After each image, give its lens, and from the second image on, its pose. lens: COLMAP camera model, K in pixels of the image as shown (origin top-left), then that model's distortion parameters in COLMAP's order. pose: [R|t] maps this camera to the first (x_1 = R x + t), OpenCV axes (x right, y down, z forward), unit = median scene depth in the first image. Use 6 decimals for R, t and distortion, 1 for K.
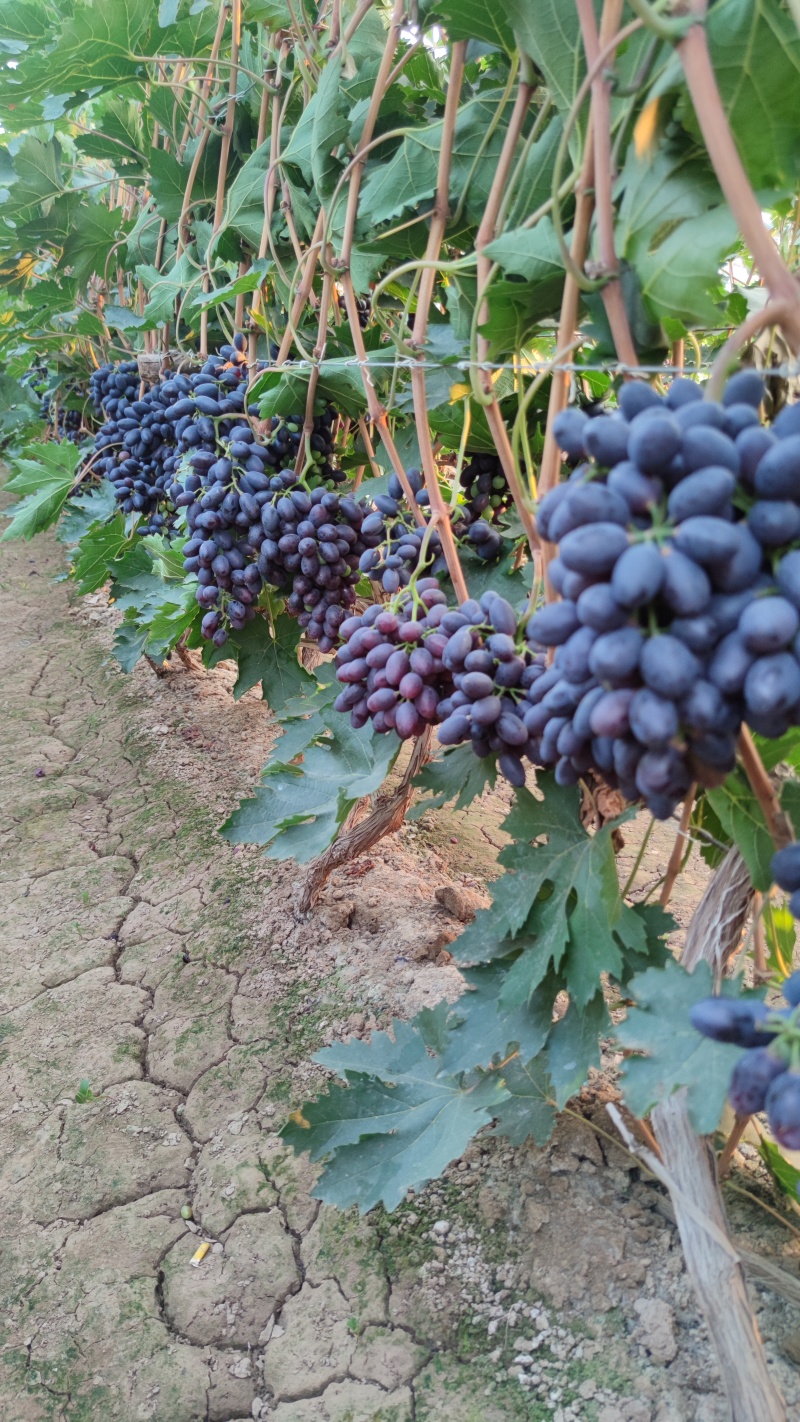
lens RADIAL K [[1002.6, 0, 400.0], [0, 1002.6, 711.0], [0, 0, 1]] dist [0.018906, -0.049533]
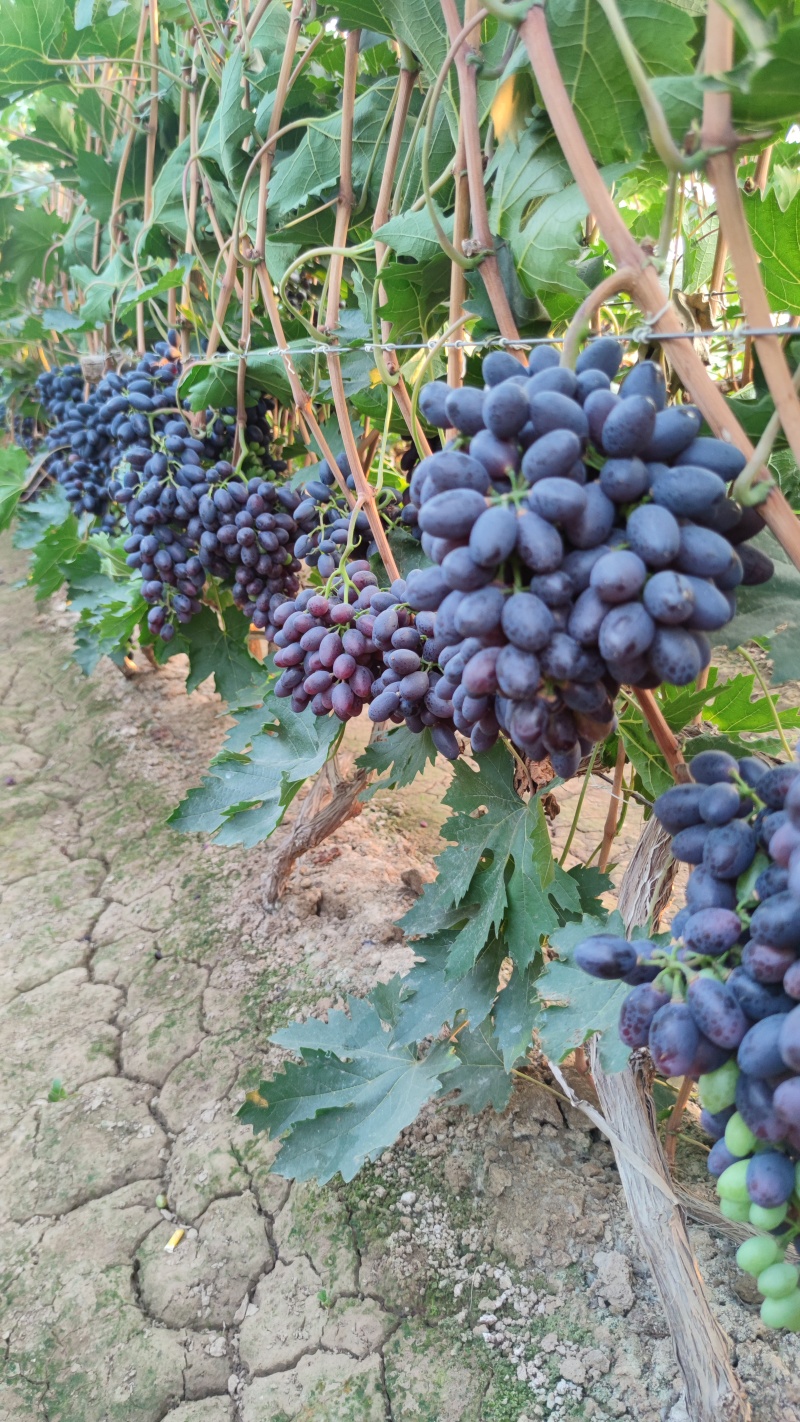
lens RADIAL K [[1010.0, 0, 405.8], [0, 1010.0, 706.4], [0, 0, 1]] dist [0.006588, -0.040437]
pose [[0.998386, -0.053300, 0.019613, 0.038845], [0.053246, 0.998576, 0.003245, 0.011586], [-0.019758, -0.002196, 0.999802, -0.017687]]
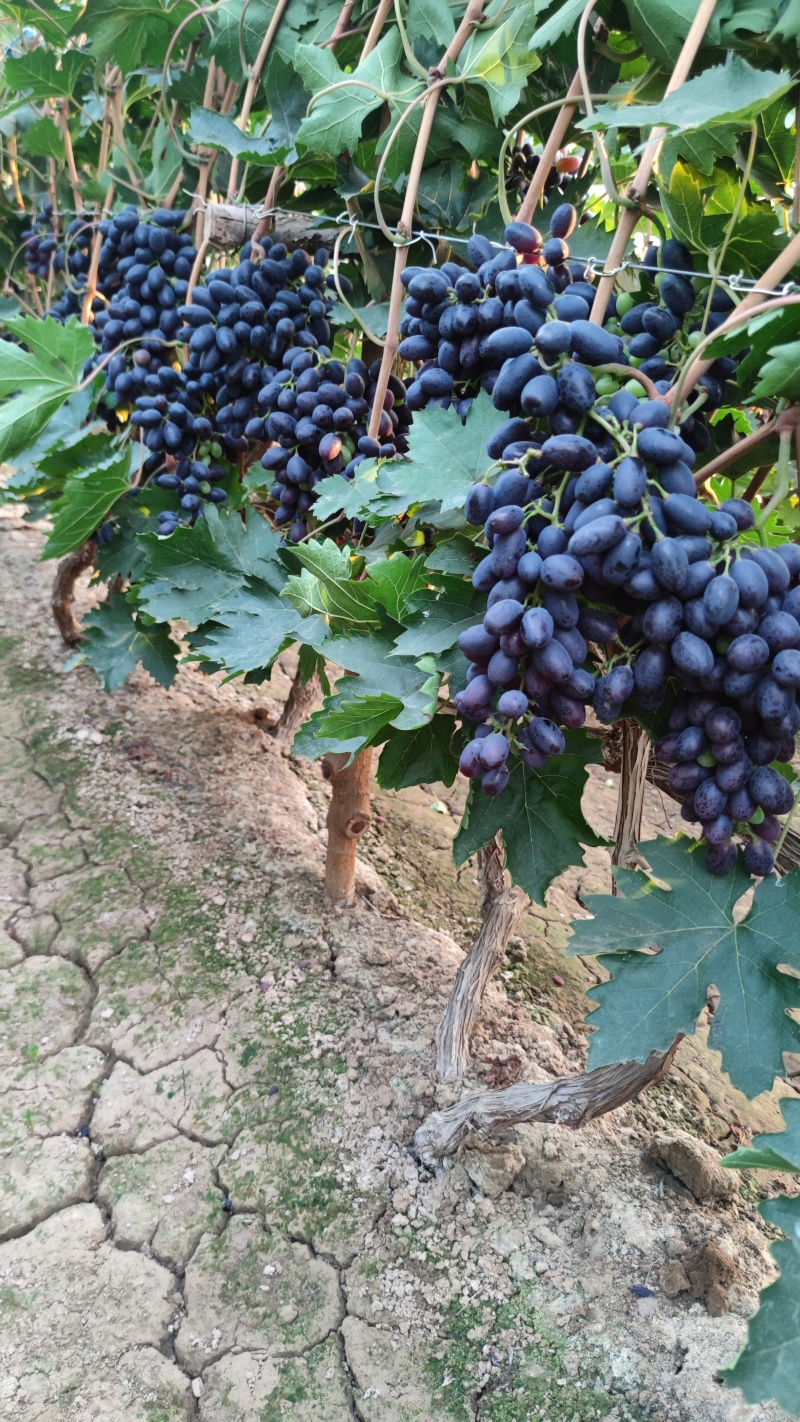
lens RADIAL K [[1051.2, 0, 397.7], [0, 1051.2, 714.2], [0, 0, 1]] dist [0.002019, -0.002973]
pose [[0.976520, 0.112196, 0.183906, -0.373601], [-0.123698, 0.990942, 0.052273, -0.144768], [-0.176375, -0.073794, 0.981553, 0.515428]]
